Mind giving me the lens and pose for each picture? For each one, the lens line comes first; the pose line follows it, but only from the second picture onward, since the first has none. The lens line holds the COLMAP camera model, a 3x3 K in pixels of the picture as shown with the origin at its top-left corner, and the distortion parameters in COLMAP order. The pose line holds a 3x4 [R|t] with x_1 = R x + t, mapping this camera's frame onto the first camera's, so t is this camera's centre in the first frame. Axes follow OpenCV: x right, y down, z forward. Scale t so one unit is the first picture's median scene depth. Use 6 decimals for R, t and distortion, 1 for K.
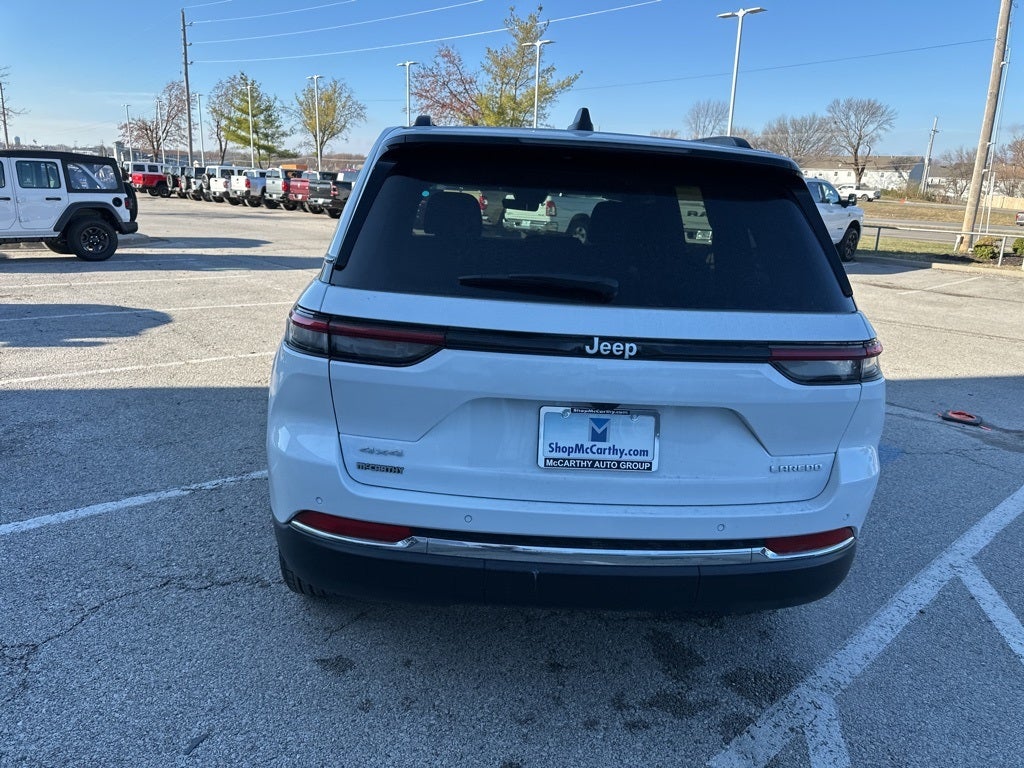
lens RADIAL K [[726.2, 0, 511.4], [0, 726.2, 377.7], [0, 0, 1]] dist [0.032140, -0.037046]
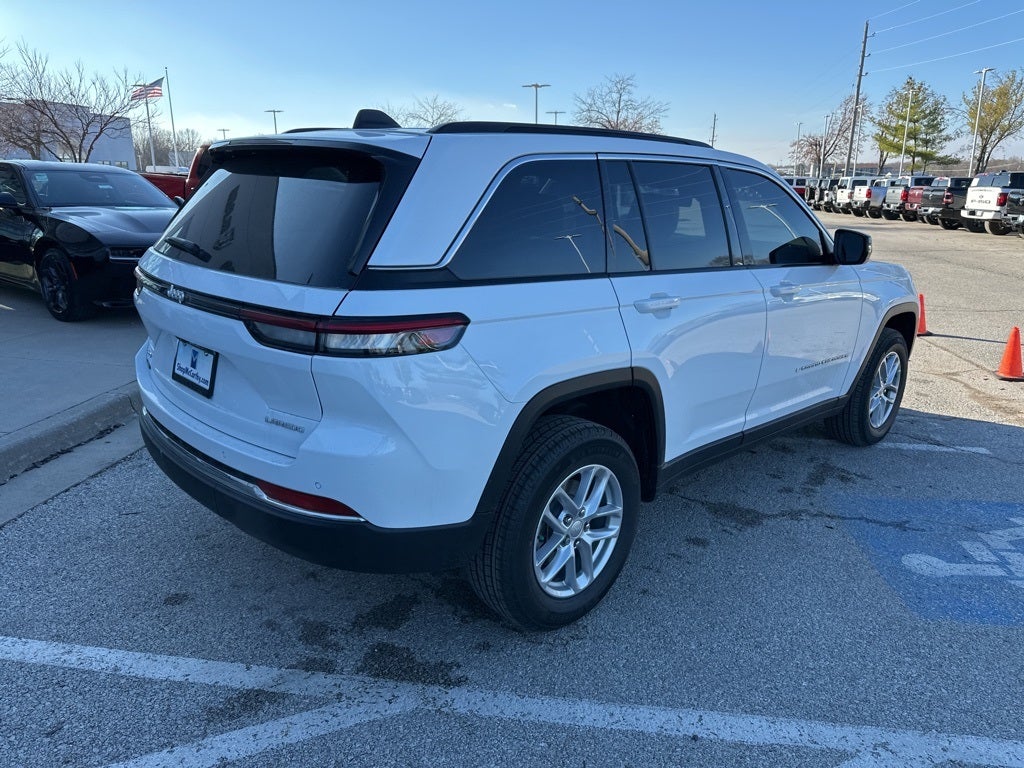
lens RADIAL K [[726.2, 0, 511.4], [0, 726.2, 377.7], [0, 0, 1]] dist [0.032140, -0.037046]
pose [[0.646395, 0.161671, -0.745678, 0.090790], [-0.174660, 0.982697, 0.061654, -0.004756], [0.742743, 0.090388, 0.663448, 0.033331]]
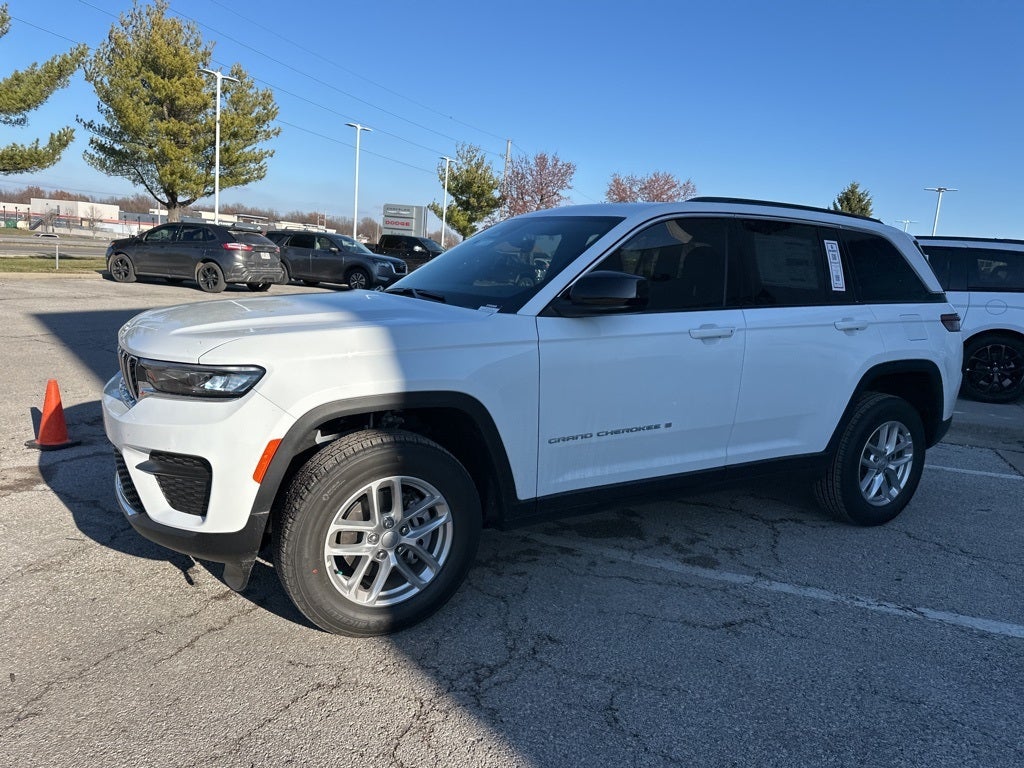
lens RADIAL K [[720.1, 0, 512.0], [0, 720.1, 384.0], [0, 0, 1]] dist [0.049389, -0.057546]
pose [[-0.425762, -0.229077, 0.875358, -0.111017], [0.146849, 0.937103, 0.316661, -0.051985], [-0.892840, 0.263367, -0.365343, 0.199932]]
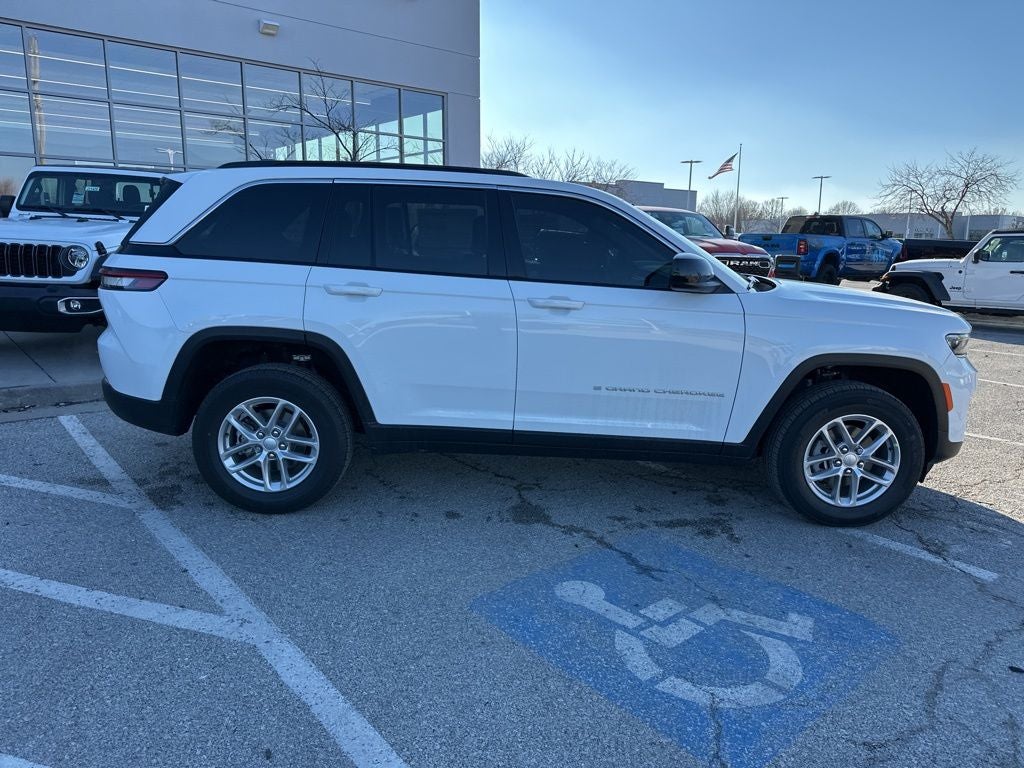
lens RADIAL K [[712.3, 0, 512.0], [0, 712.3, 384.0], [0, 0, 1]] dist [0.105012, -0.149256]
pose [[-0.046183, 0.150803, -0.987484, 0.149062], [-0.274821, 0.948475, 0.157699, -0.022318], [0.960386, 0.278664, -0.002359, 0.134434]]
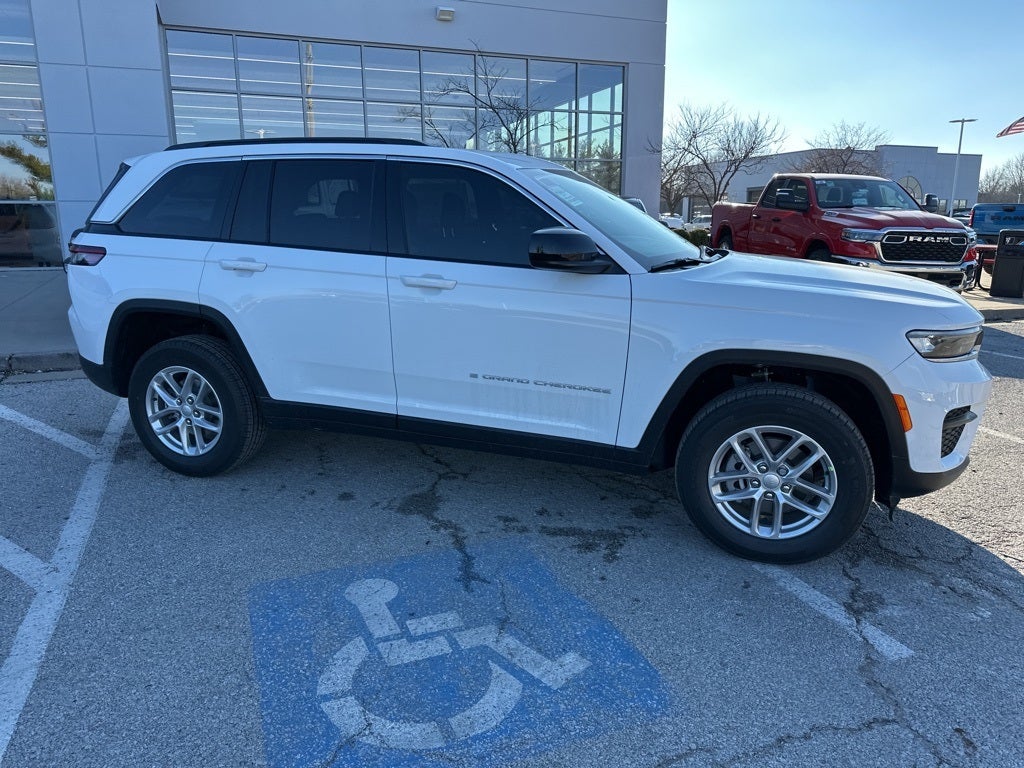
lens RADIAL K [[712.3, 0, 512.0], [0, 712.3, 384.0], [0, 0, 1]] dist [0.105012, -0.149256]
pose [[-0.370842, 0.165426, -0.913844, 0.128770], [-0.256601, 0.927449, 0.272019, -0.036765], [0.892543, 0.335369, -0.301488, 0.186456]]
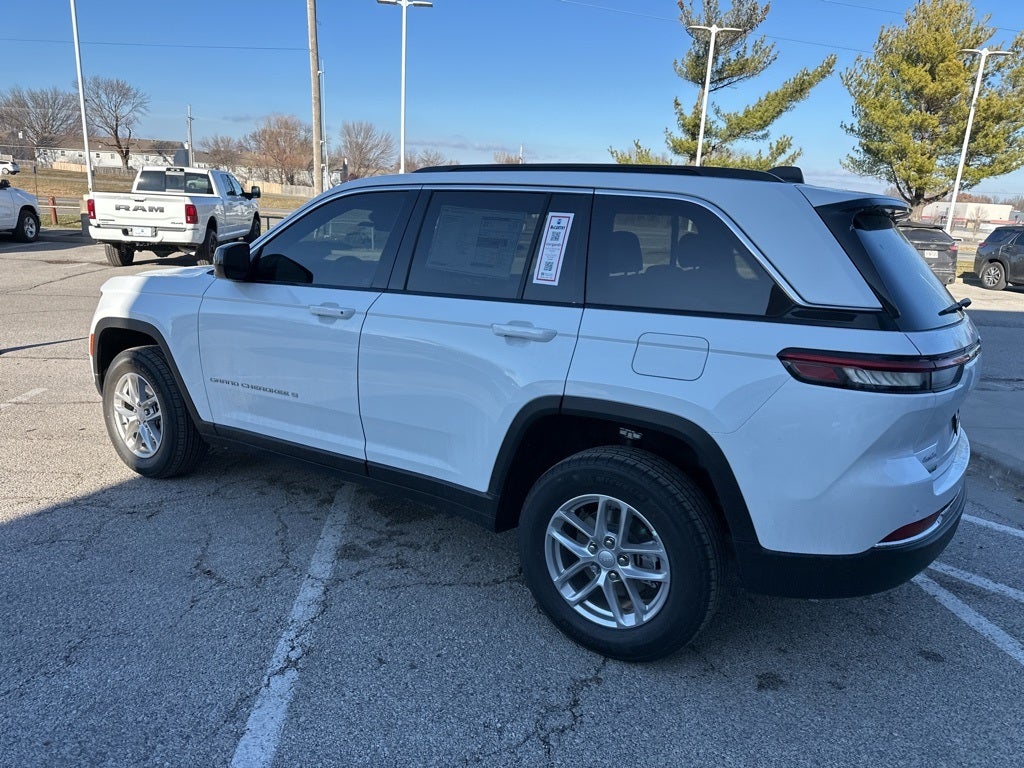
lens RADIAL K [[716.1, 0, 512.0], [0, 716.1, 394.1], [0, 0, 1]] dist [0.032560, -0.032981]
pose [[0.605287, -0.217226, 0.765794, -0.093369], [0.181459, 0.974368, 0.132965, -0.018083], [-0.775049, 0.058478, 0.629190, 0.047203]]
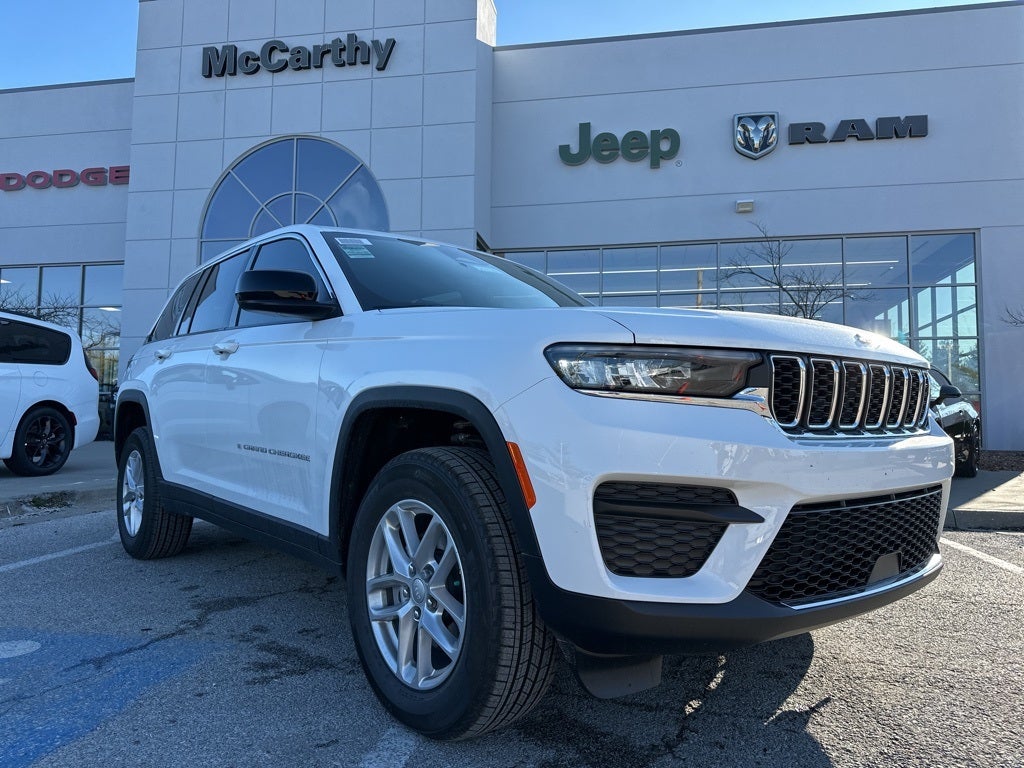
lens RADIAL K [[726.2, 0, 511.4], [0, 726.2, 377.7], [0, 0, 1]] dist [0.032140, -0.037046]
pose [[-0.805002, -0.100094, -0.584767, 0.060672], [-0.199414, 0.973967, 0.107803, -0.034008], [0.558754, 0.203393, -0.804006, 0.246576]]
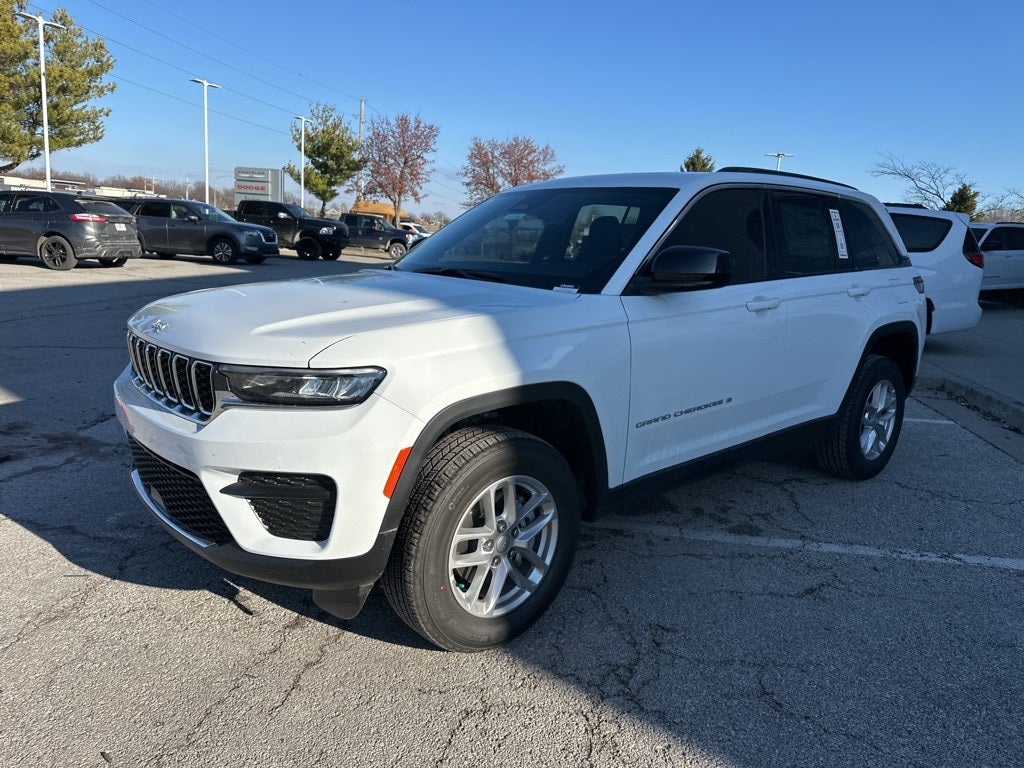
lens RADIAL K [[726.2, 0, 511.4], [0, 726.2, 377.7], [0, 0, 1]] dist [0.032140, -0.037046]
pose [[-0.599886, -0.232885, 0.765442, -0.091130], [0.127873, 0.916495, 0.379058, -0.056753], [-0.789801, 0.325271, -0.520013, 0.221738]]
